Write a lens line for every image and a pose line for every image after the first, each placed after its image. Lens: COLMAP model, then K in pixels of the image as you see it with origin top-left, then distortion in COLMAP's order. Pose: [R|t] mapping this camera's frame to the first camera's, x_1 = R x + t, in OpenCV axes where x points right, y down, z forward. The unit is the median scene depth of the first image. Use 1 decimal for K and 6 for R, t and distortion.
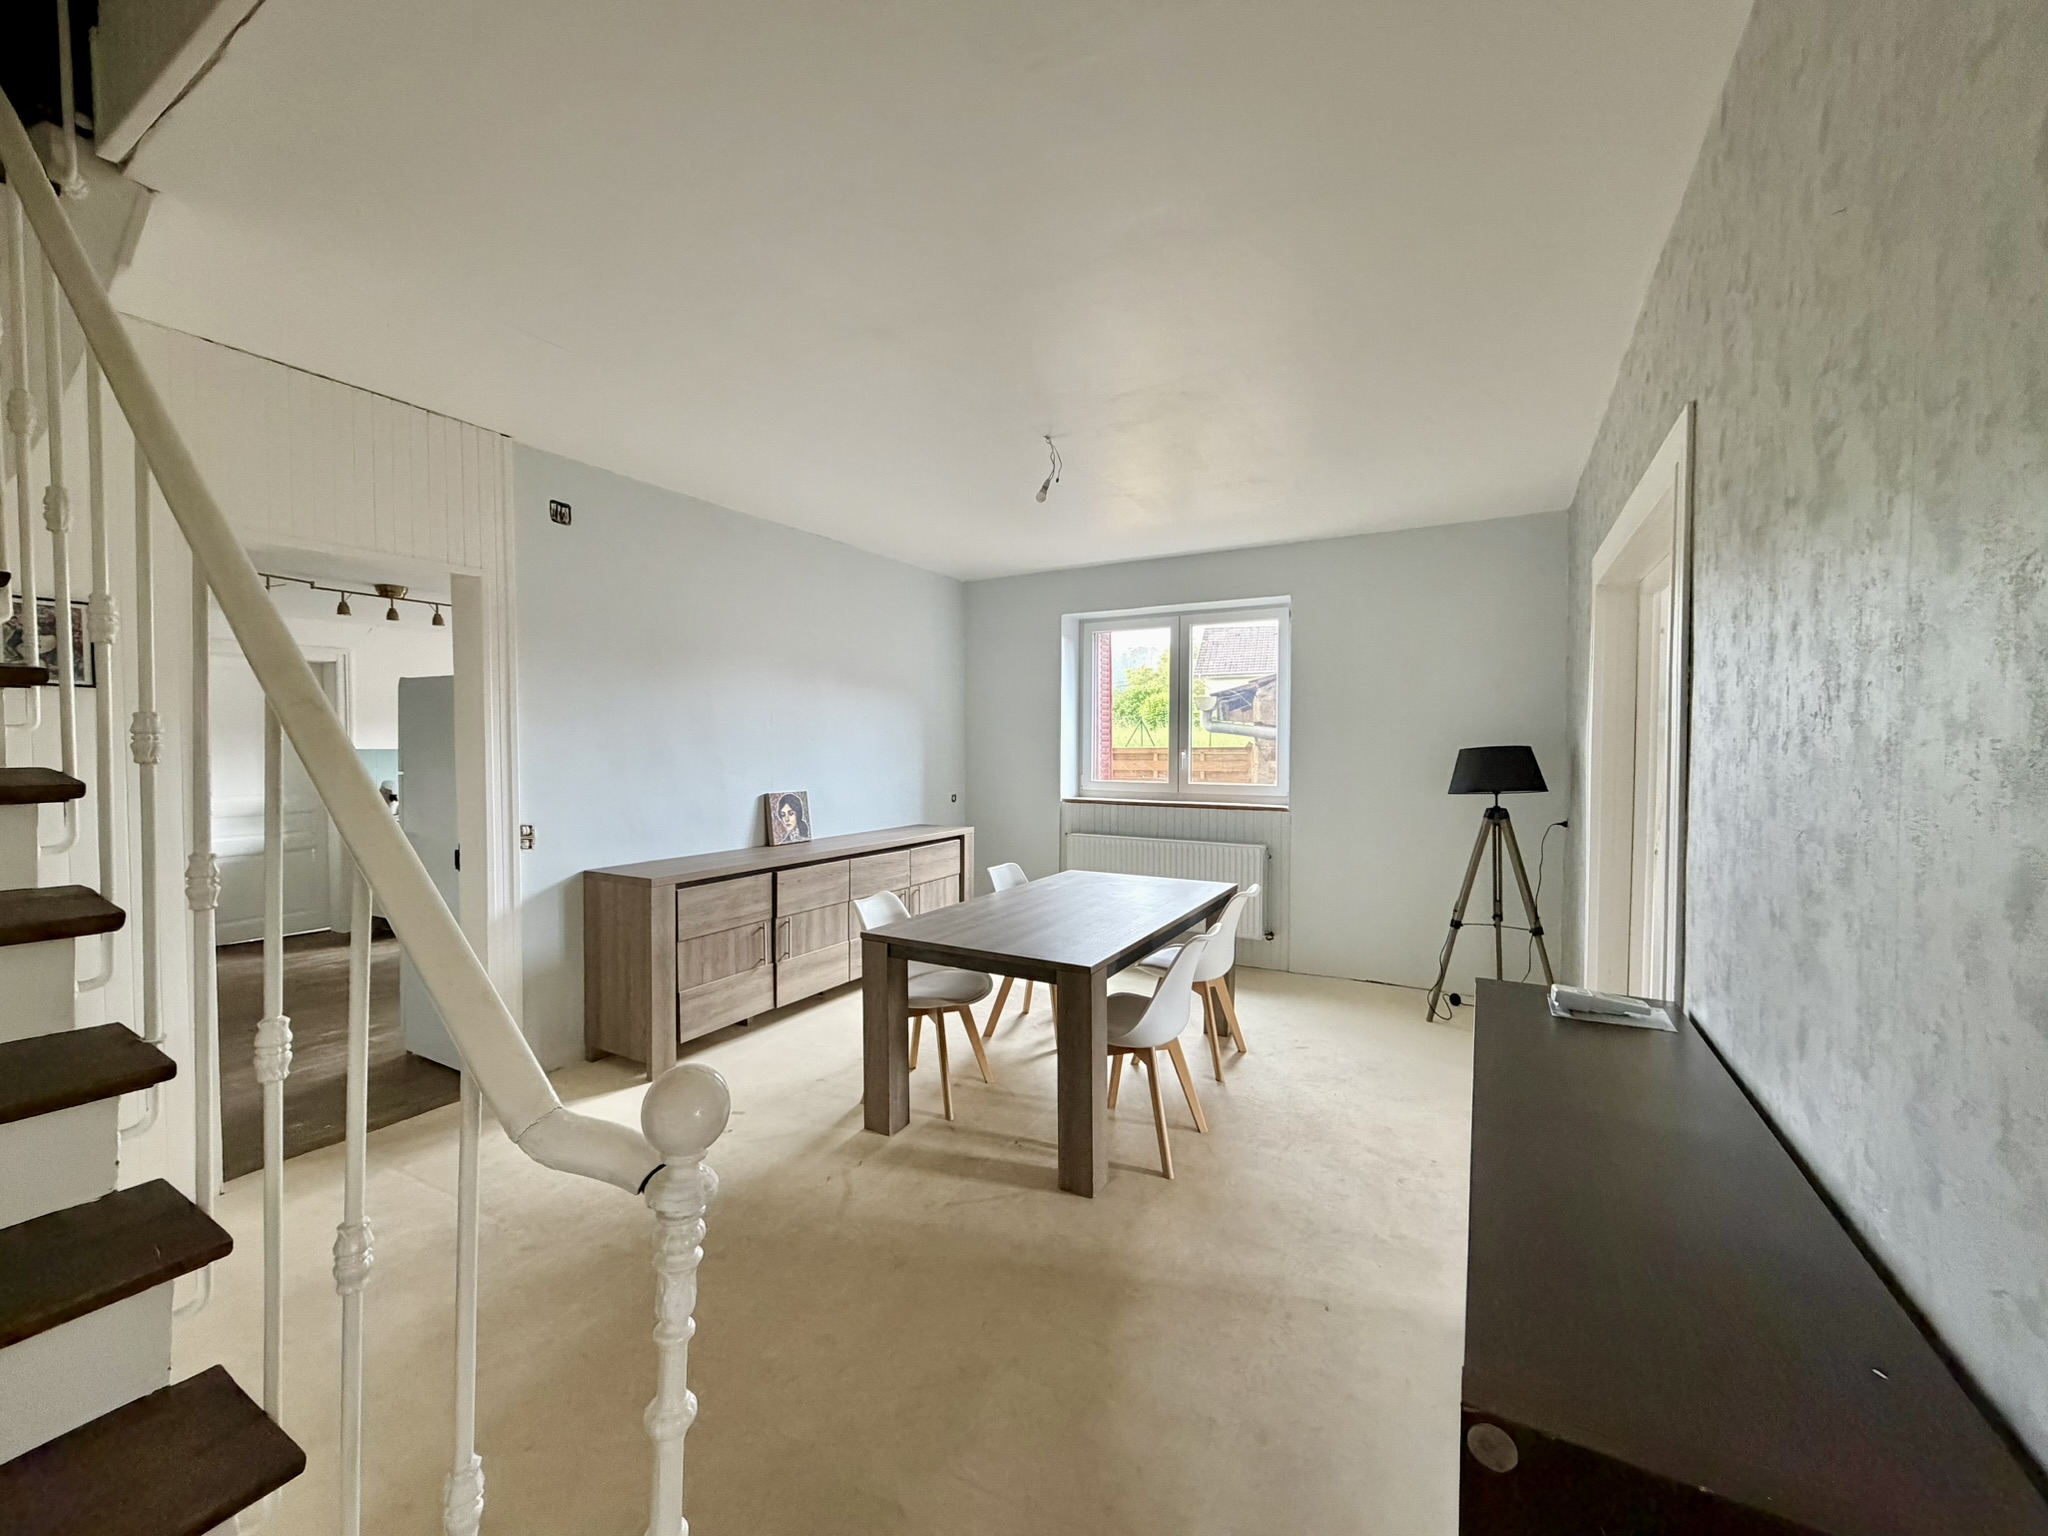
lens RADIAL K [[812.4, 0, 1017.9], [0, 812.4, 769.3], [0, 0, 1]] dist [0.001041, -0.000371]
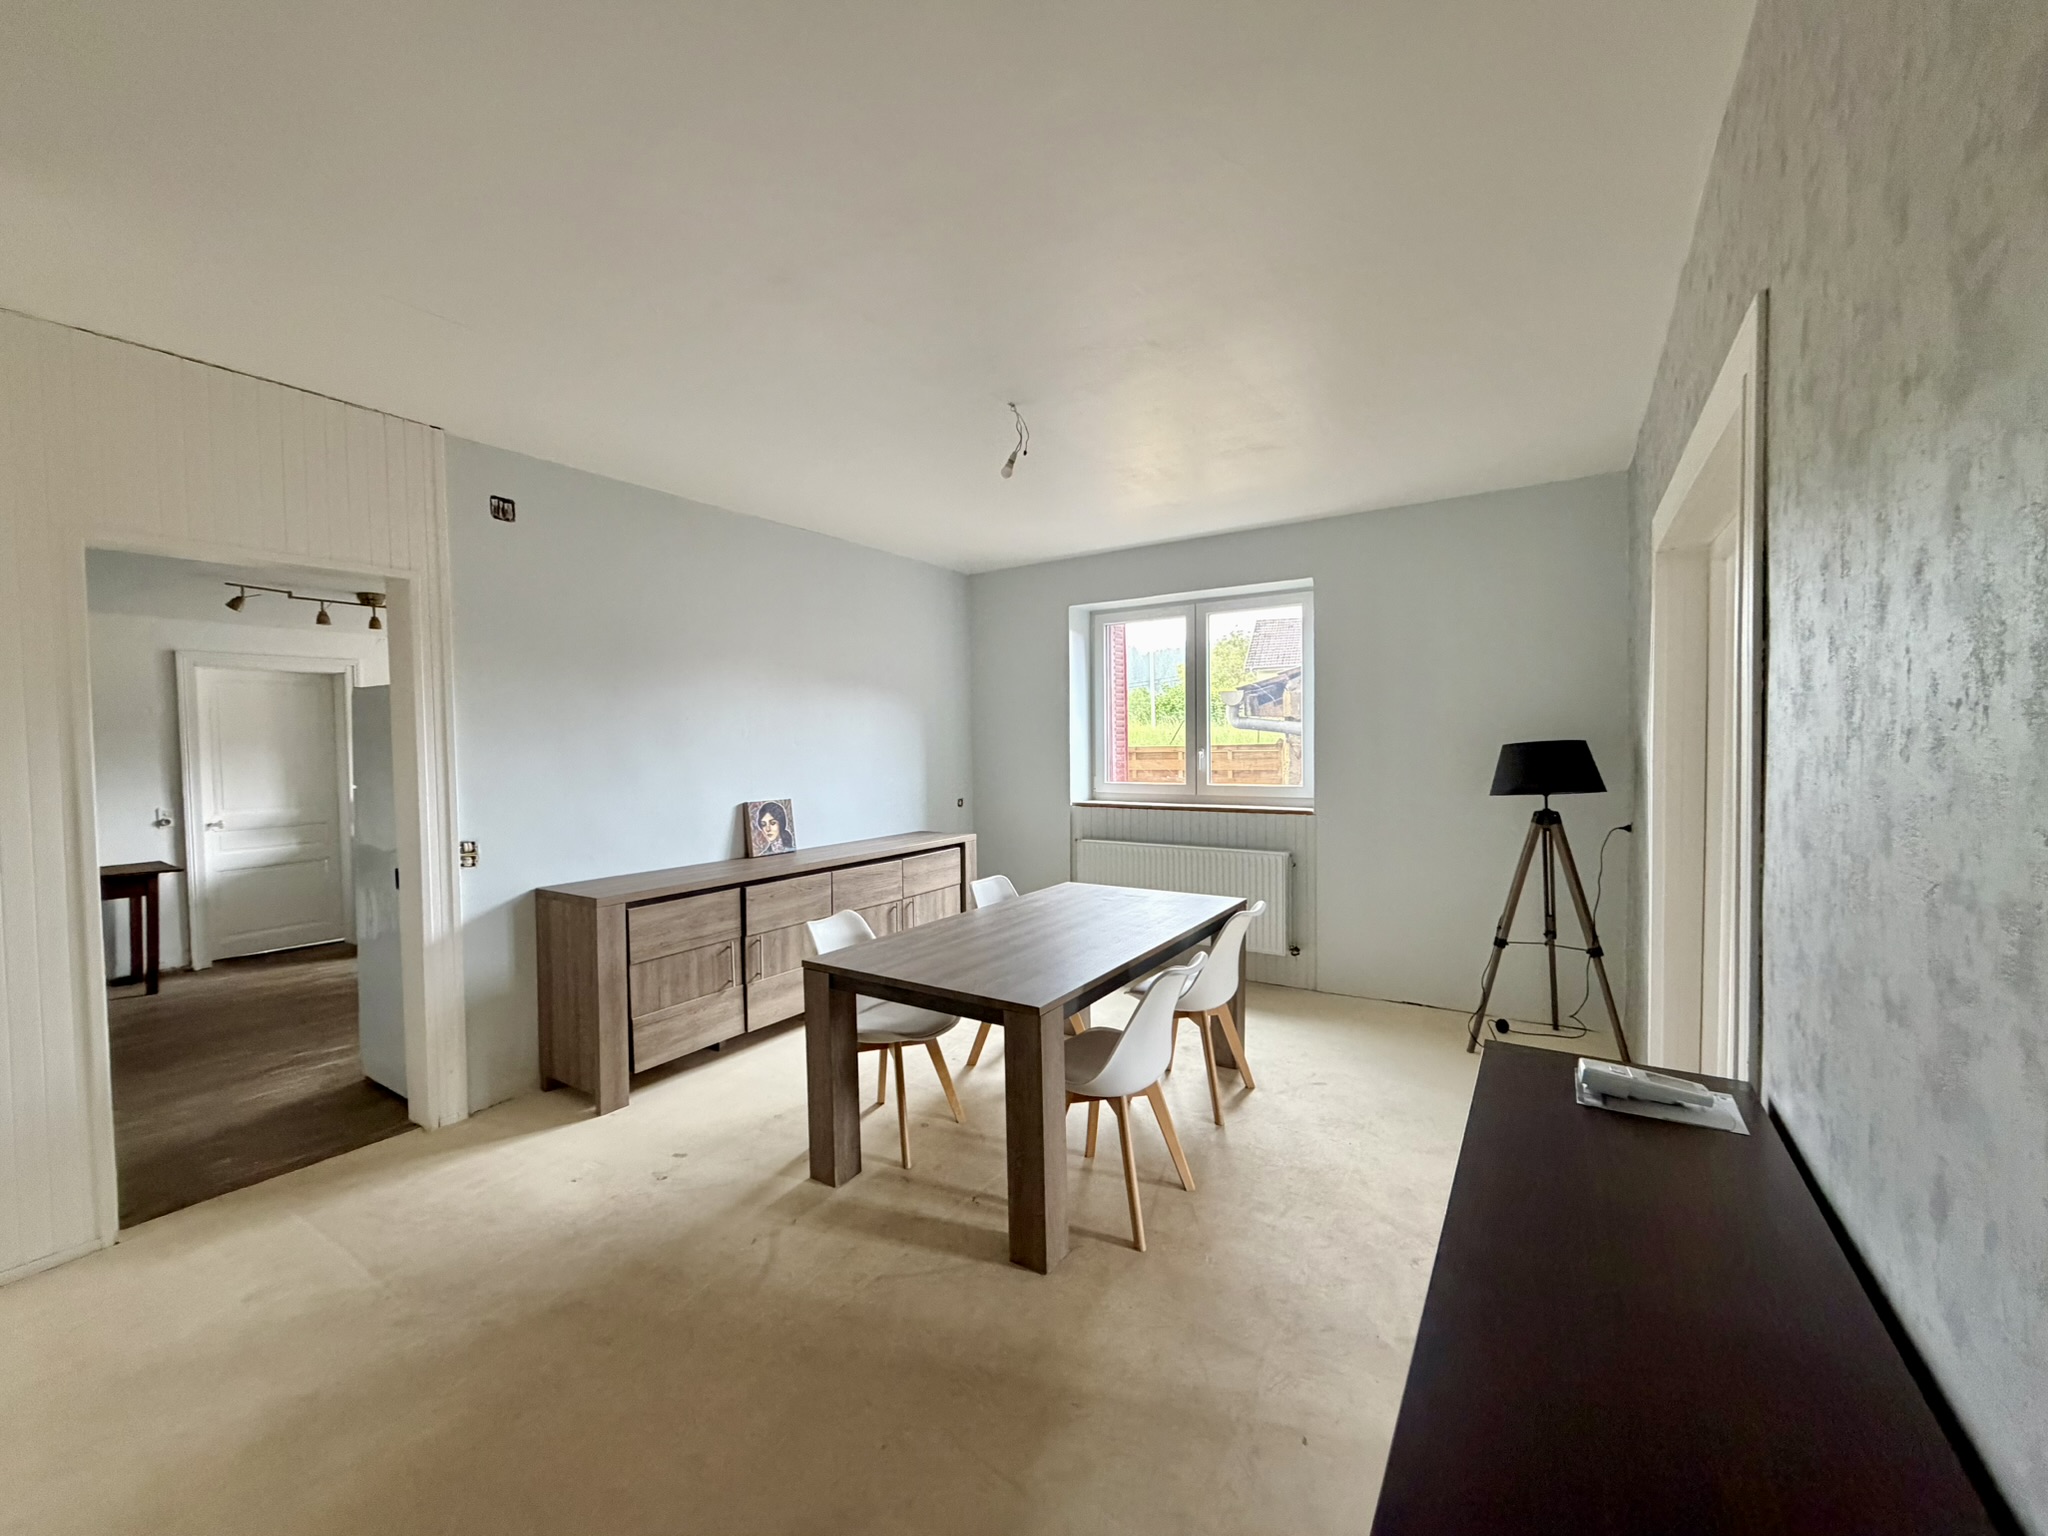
lens RADIAL K [[812.3, 0, 1018.3], [0, 812.3, 768.2], [0, 0, 1]] dist [-0.000037, 0.000805]
pose [[0.997762, -0.012915, -0.065614, 0.095564], [0.013000, 0.999915, 0.000866, -0.008723], [0.065597, -0.001717, 0.997845, 0.104754]]
